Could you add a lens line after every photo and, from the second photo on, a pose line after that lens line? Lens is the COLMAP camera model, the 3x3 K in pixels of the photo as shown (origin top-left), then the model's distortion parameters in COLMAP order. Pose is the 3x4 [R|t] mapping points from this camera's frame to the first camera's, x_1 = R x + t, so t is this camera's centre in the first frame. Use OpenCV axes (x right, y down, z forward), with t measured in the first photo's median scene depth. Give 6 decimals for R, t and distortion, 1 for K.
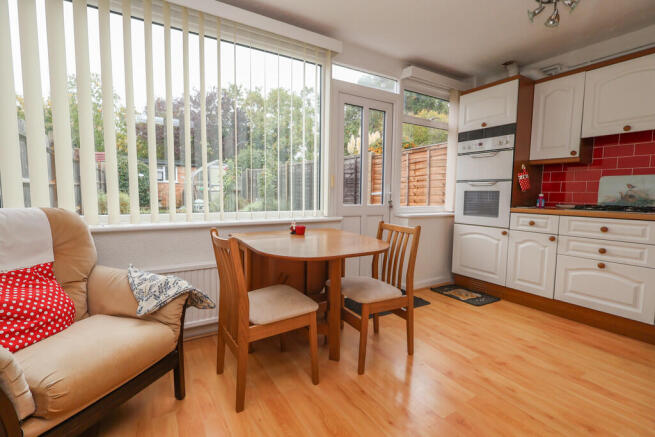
lens RADIAL K [[305.0, 0, 327.5], [0, 305.0, 218.5], [0, 0, 1]] dist [-0.002510, -0.000286]
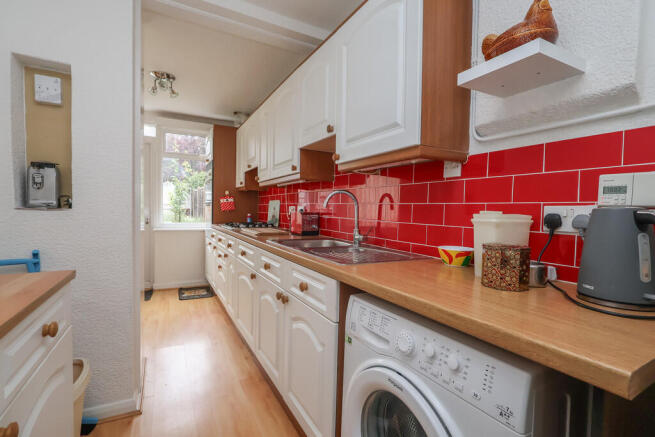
lens RADIAL K [[305.0, 0, 327.5], [0, 305.0, 218.5], [0, 0, 1]] dist [-0.002510, -0.000286]
pose [[0.999217, 0.011619, -0.037817, 1.013034], [-0.014023, 0.997854, -0.063955, 0.015341], [0.036993, 0.064435, 0.997236, -0.246379]]
